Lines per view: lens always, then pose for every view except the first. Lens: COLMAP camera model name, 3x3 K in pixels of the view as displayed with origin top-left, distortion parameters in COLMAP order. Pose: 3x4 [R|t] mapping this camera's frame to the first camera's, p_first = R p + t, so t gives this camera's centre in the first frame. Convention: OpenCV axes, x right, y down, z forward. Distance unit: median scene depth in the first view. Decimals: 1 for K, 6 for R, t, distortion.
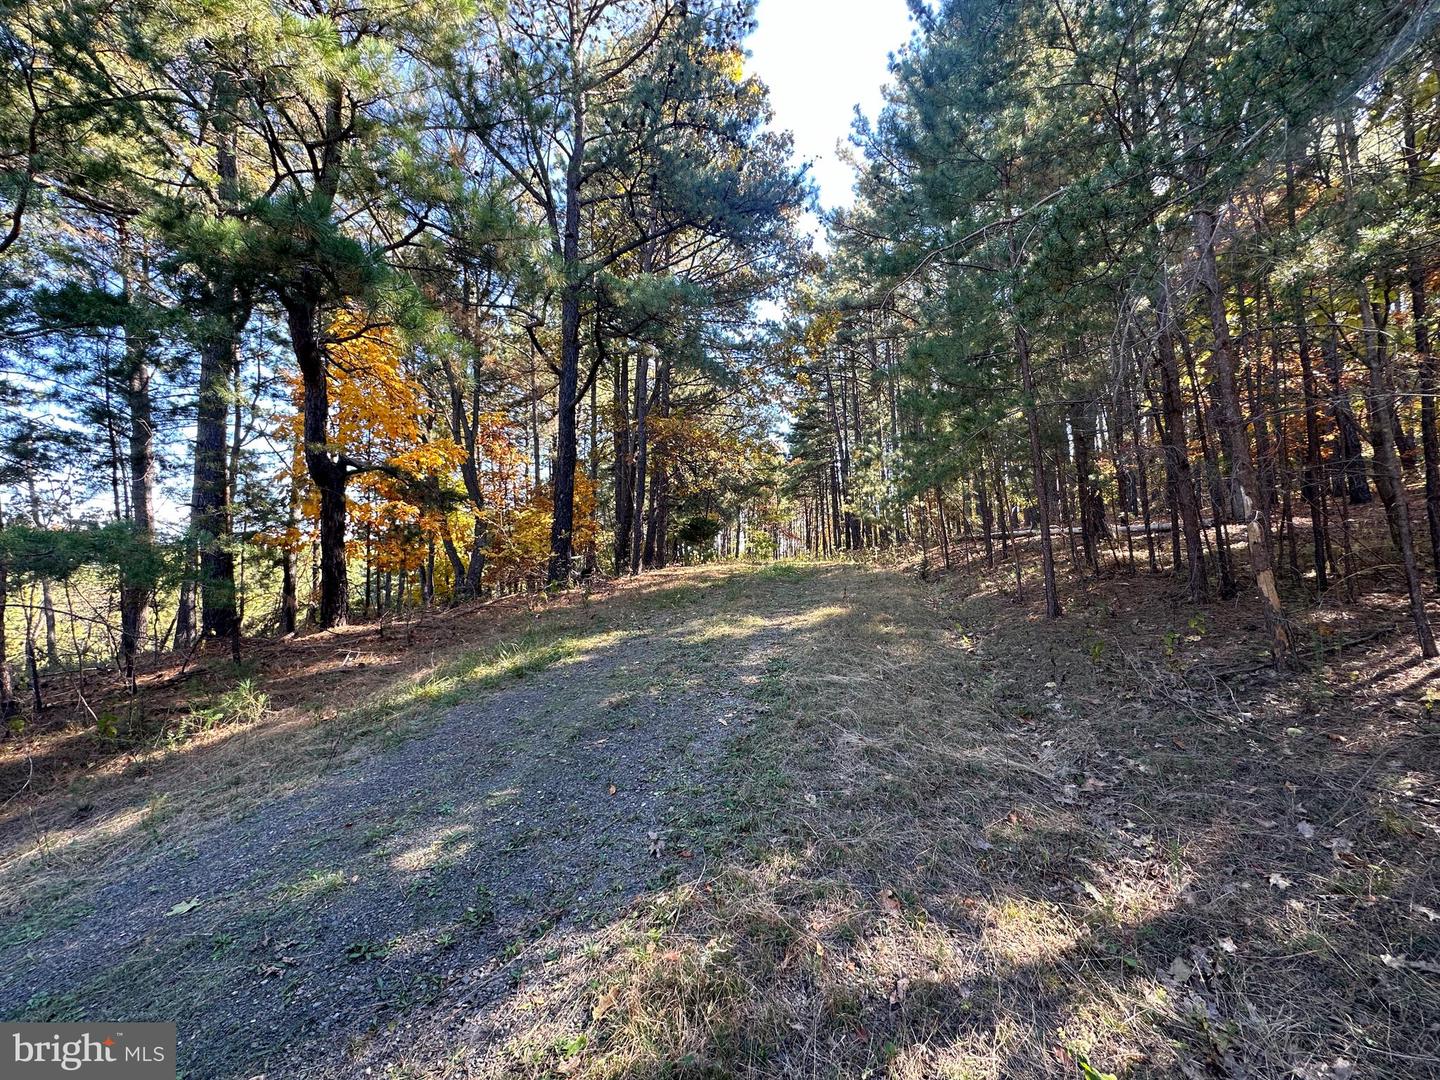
lens RADIAL K [[576.6, 0, 720.0], [0, 576.6, 540.0], [0, 0, 1]] dist [0.001630, 0.000369]
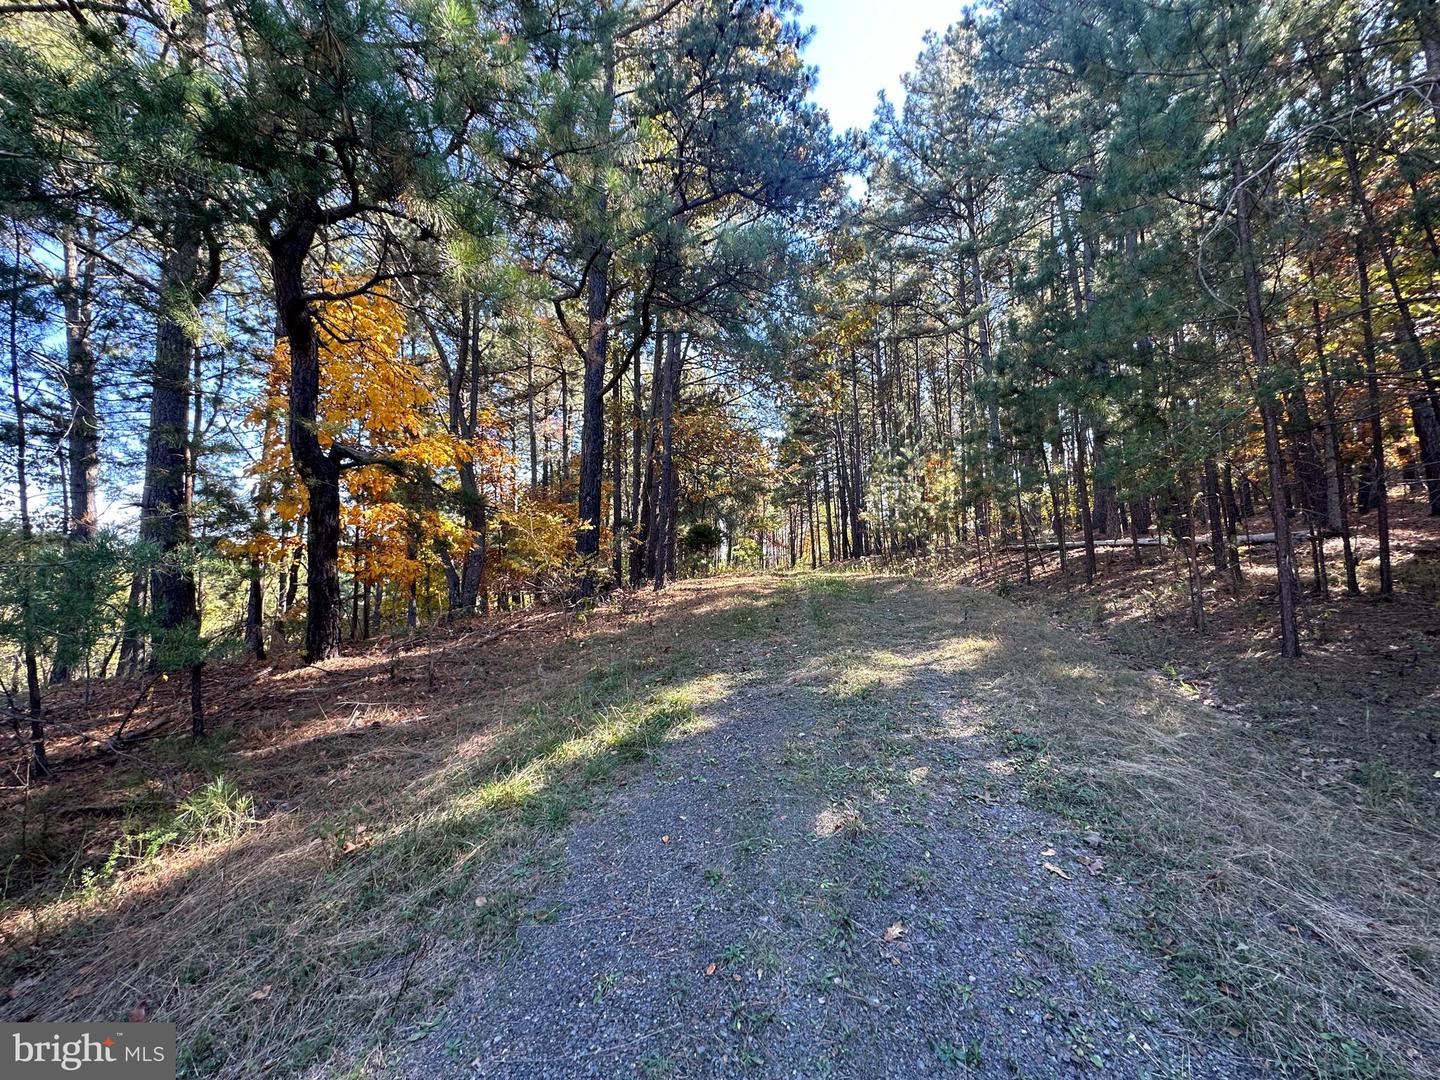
lens RADIAL K [[576.6, 0, 720.0], [0, 576.6, 540.0], [0, 0, 1]] dist [0.001630, 0.000369]
pose [[0.999050, 0.006323, 0.043122, -0.109046], [-0.005800, 0.999908, -0.012257, -0.004923], [-0.043195, 0.011996, 0.998995, 0.124267]]
